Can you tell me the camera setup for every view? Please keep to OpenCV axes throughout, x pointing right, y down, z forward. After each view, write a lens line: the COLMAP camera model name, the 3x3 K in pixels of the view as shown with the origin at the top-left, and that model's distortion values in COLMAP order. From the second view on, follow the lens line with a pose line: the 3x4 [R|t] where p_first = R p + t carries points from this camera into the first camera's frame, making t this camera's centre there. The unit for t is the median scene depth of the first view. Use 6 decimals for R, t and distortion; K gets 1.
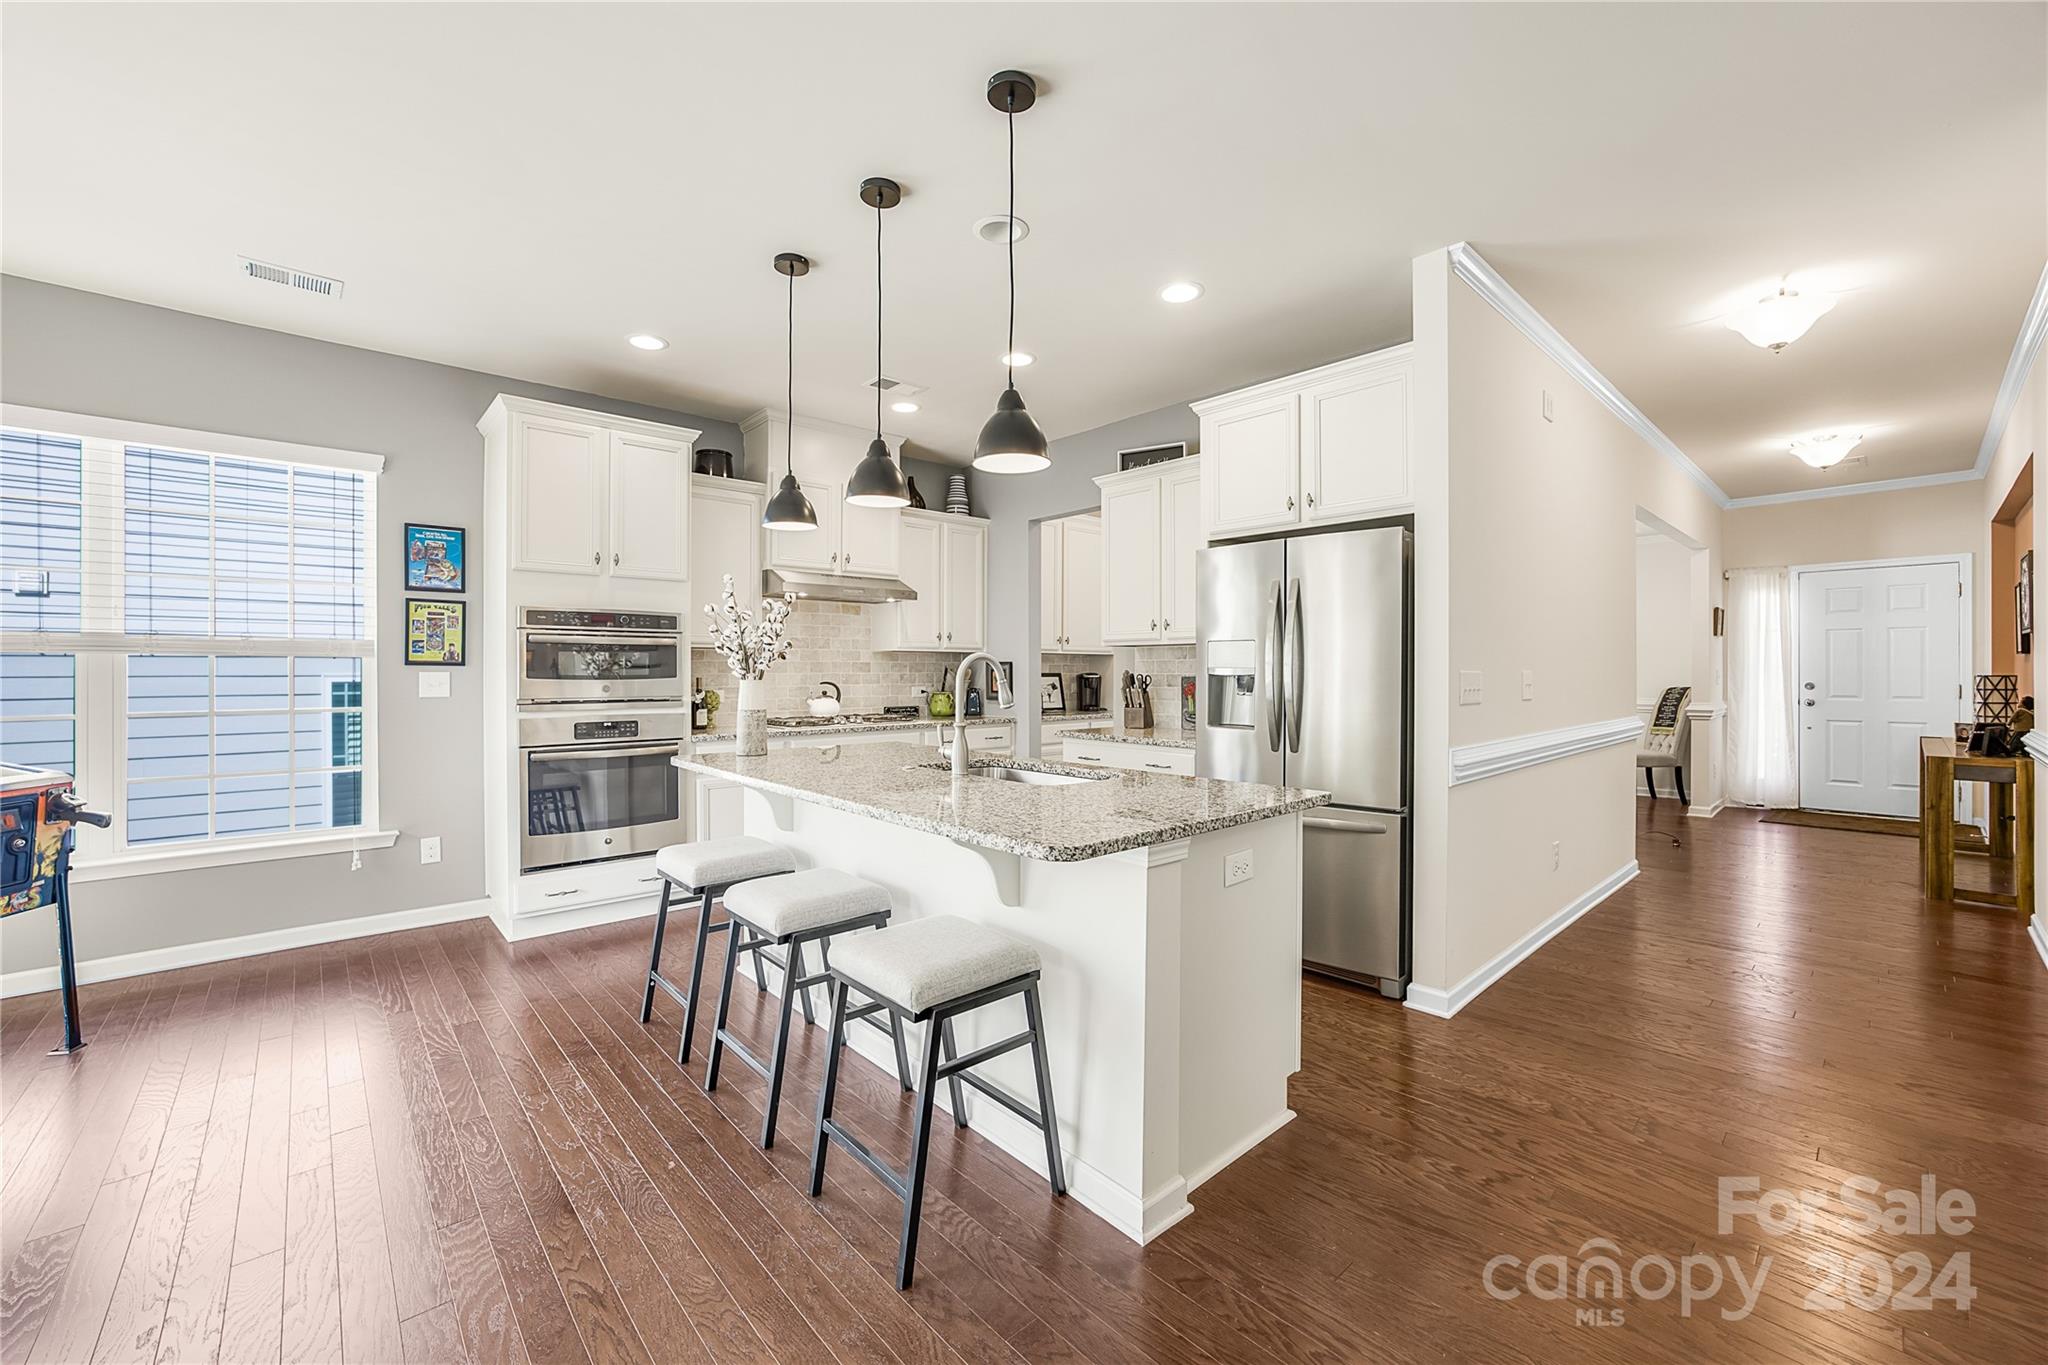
lens RADIAL K [[816.8, 0, 1033.0], [0, 816.8, 672.1], [0, 0, 1]] dist [-0.006828, 0.000383]
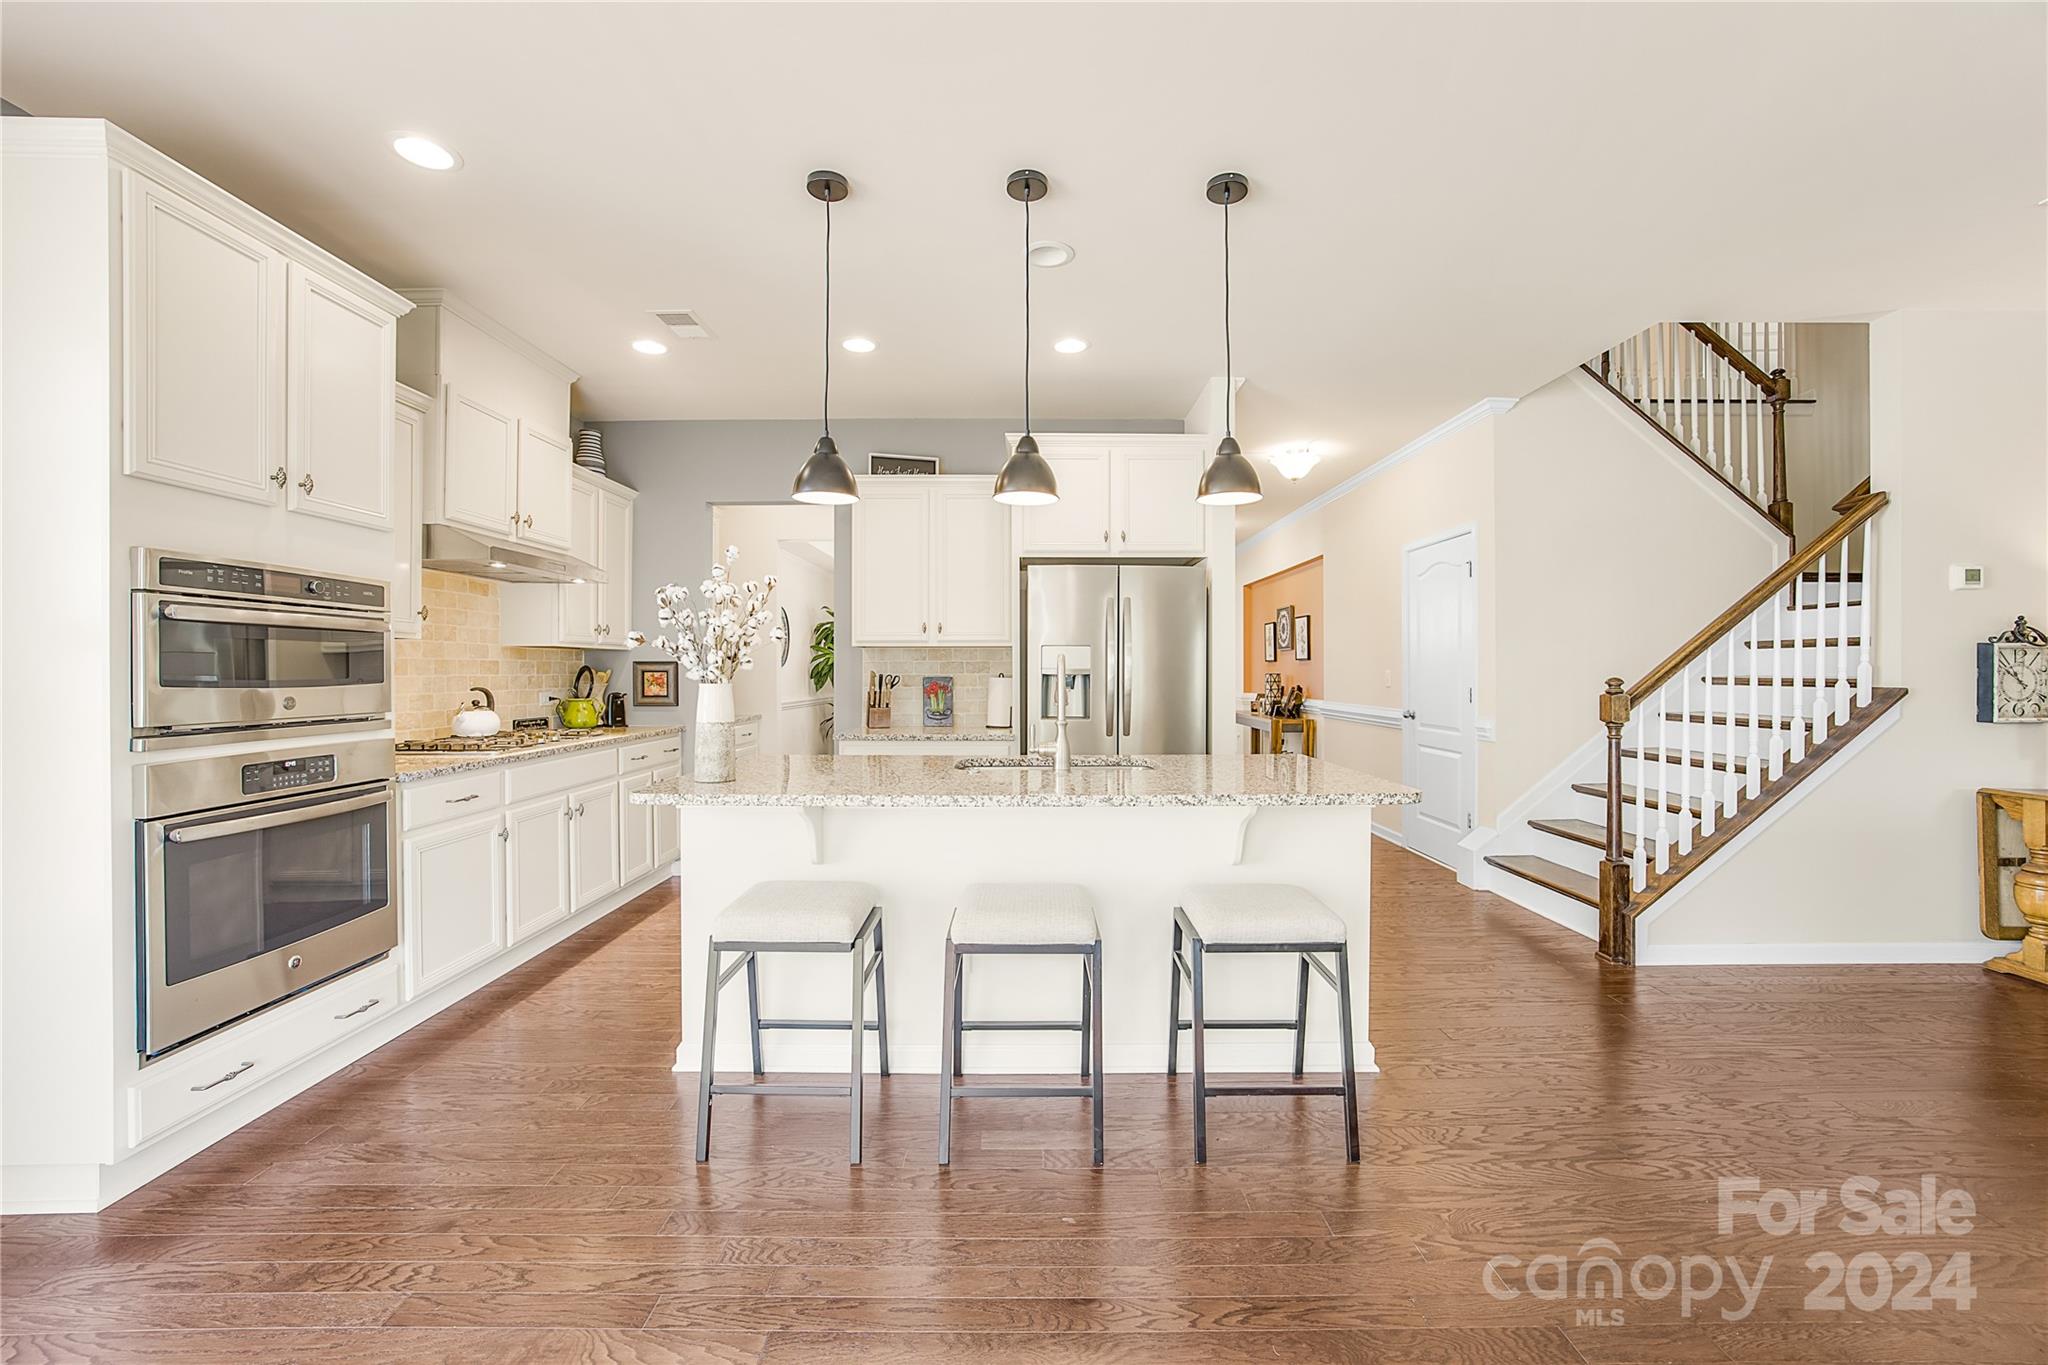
lens RADIAL K [[798.6, 0, 1022.6], [0, 798.6, 677.2], [0, 0, 1]] dist [-0.001465, -0.000003]
pose [[0.681576, -0.007056, 0.731713, -0.561203], [0.003792, 0.999974, 0.006111, 0.000464], [-0.731737, -0.001390, 0.681585, 0.216915]]
